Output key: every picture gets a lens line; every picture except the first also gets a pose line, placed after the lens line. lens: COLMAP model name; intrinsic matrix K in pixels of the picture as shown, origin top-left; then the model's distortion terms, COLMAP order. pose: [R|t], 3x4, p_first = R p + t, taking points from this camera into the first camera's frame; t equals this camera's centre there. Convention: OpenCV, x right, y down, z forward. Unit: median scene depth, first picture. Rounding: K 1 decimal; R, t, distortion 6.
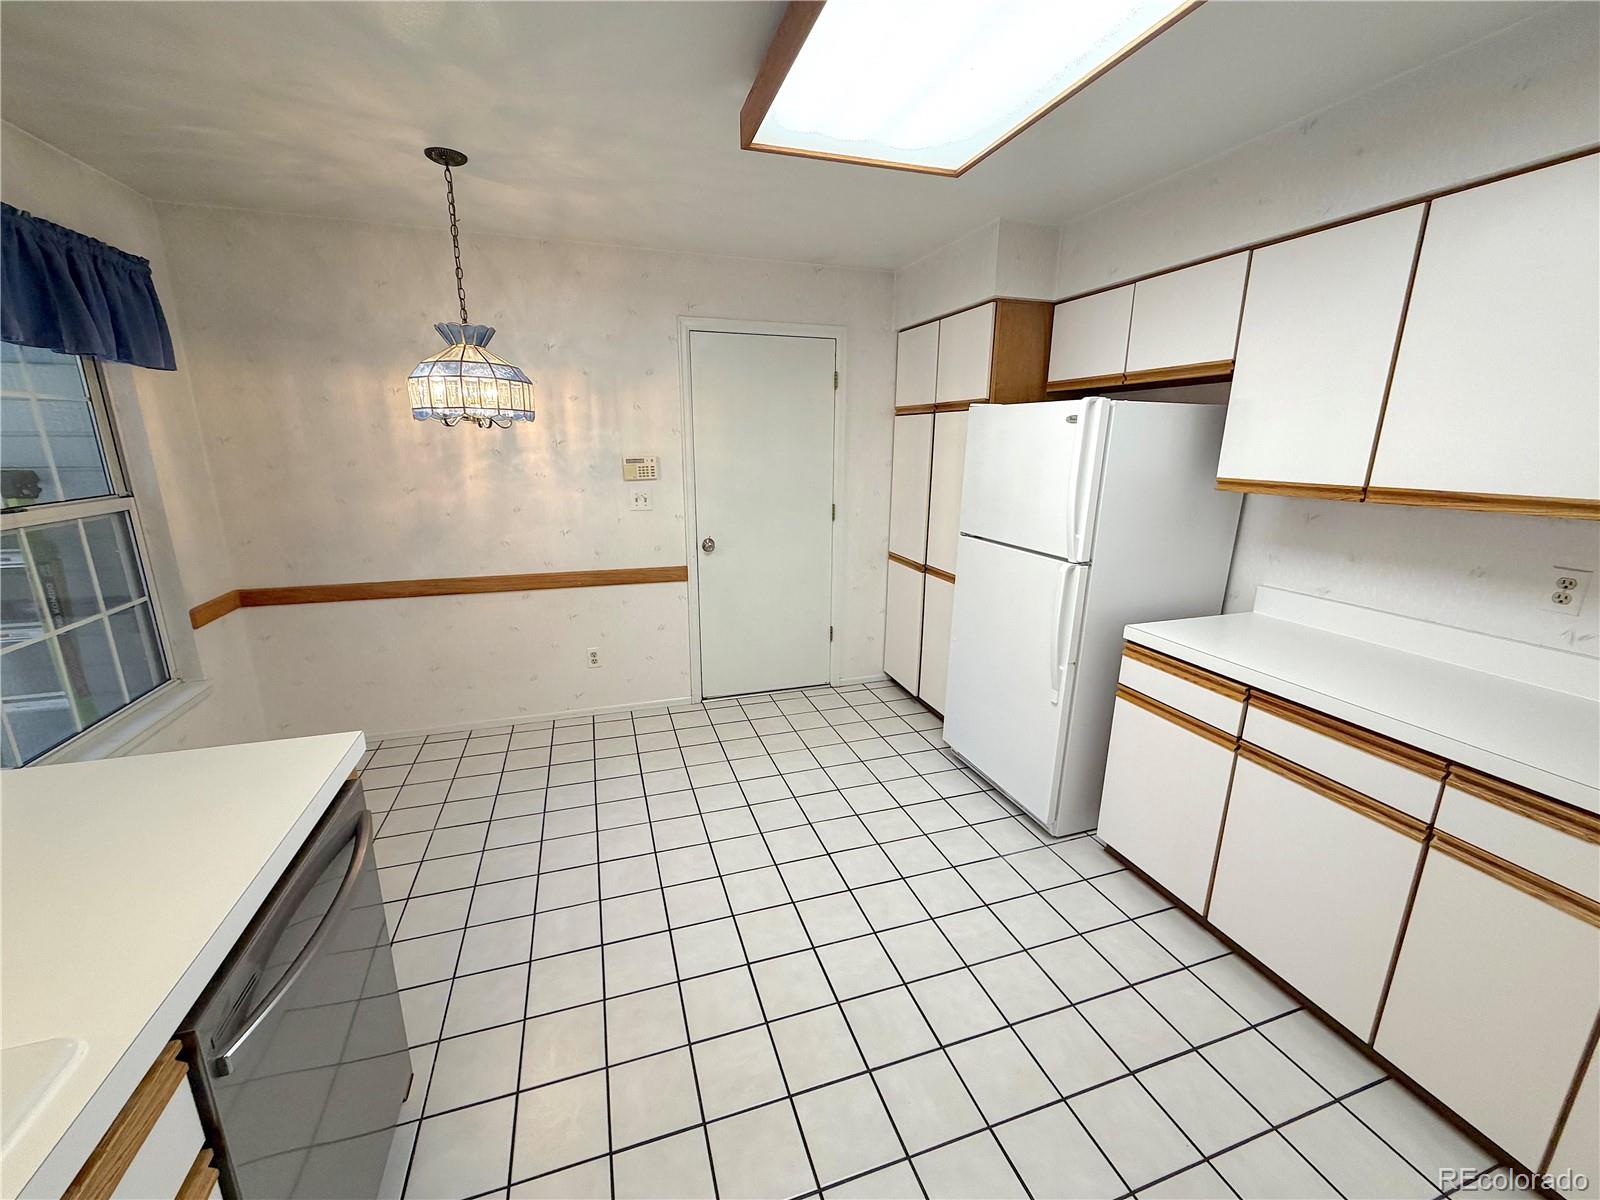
lens RADIAL K [[636.0, 0, 795.8], [0, 636.0, 601.3], [0, 0, 1]] dist [-0.001905, 0.000067]
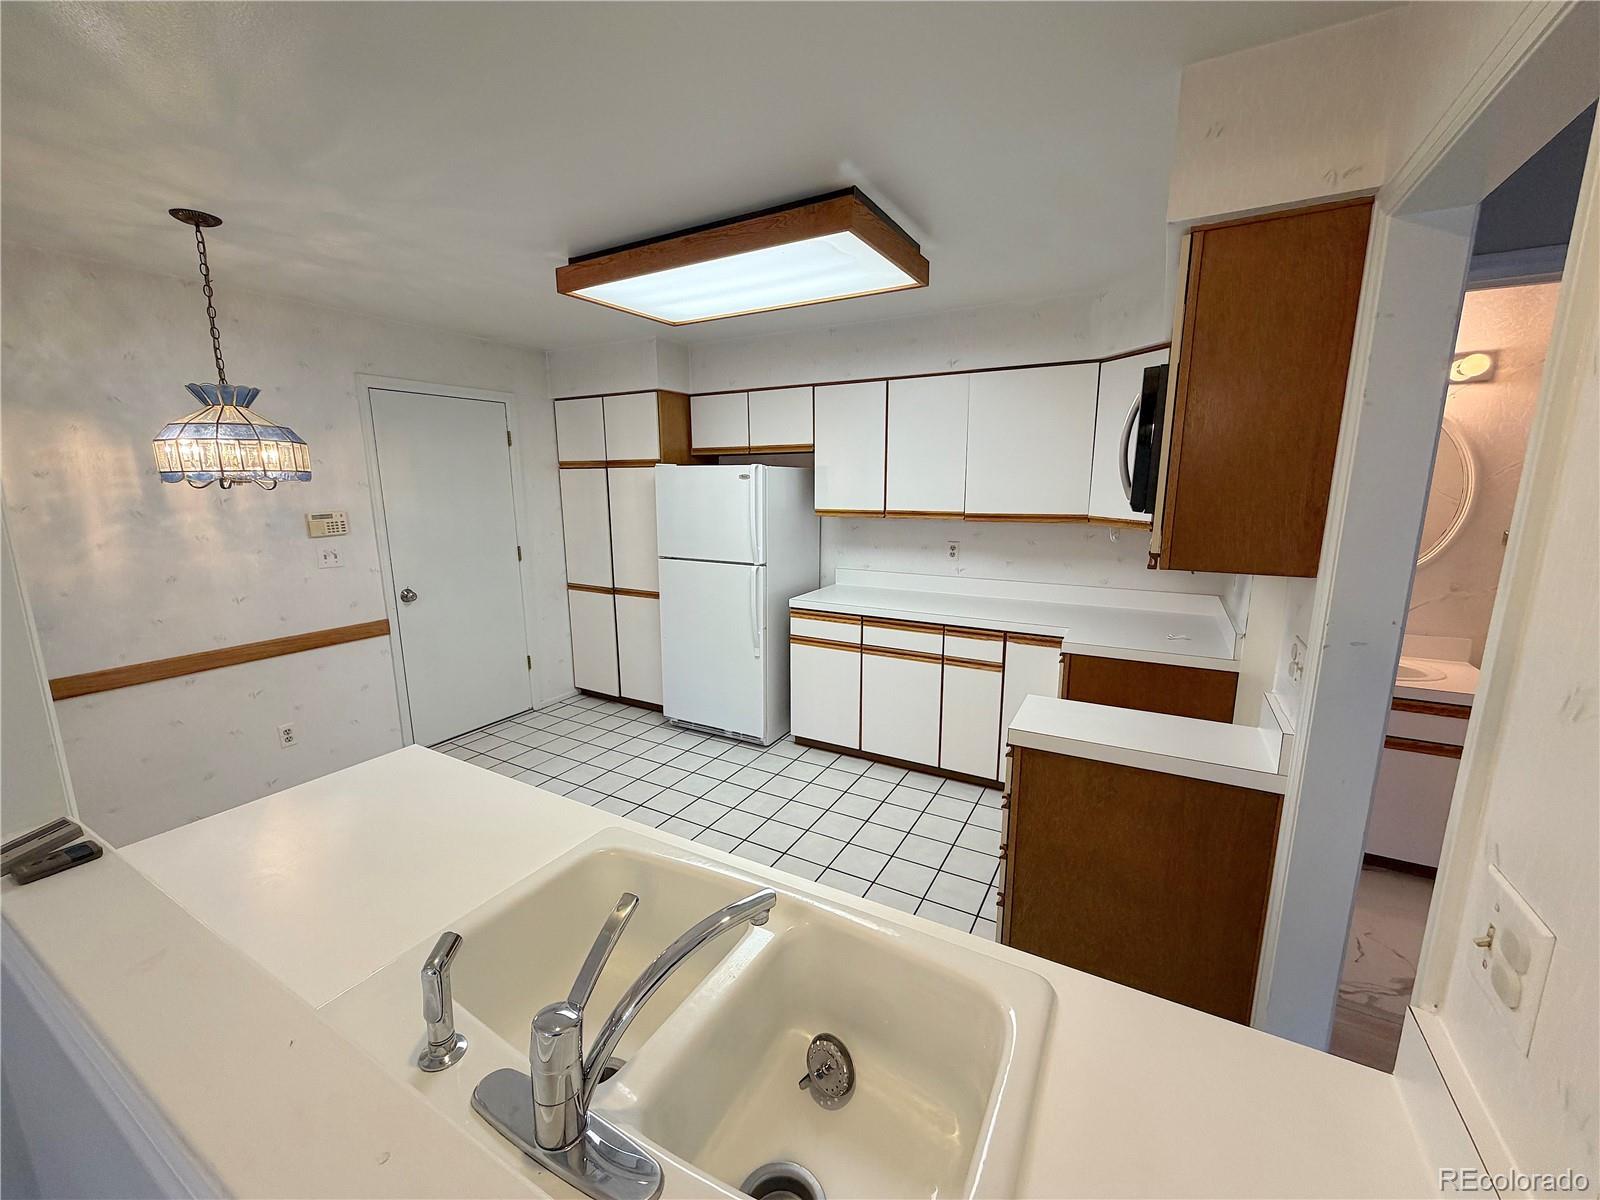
lens RADIAL K [[636.0, 0, 795.8], [0, 636.0, 601.3], [0, 0, 1]] dist [-0.001905, 0.000067]
pose [[0.738112, -0.136882, 0.660647, -0.439142], [0.174981, 0.984535, 0.008490, 0.025077], [-0.651592, 0.109334, 0.750649, -0.198424]]
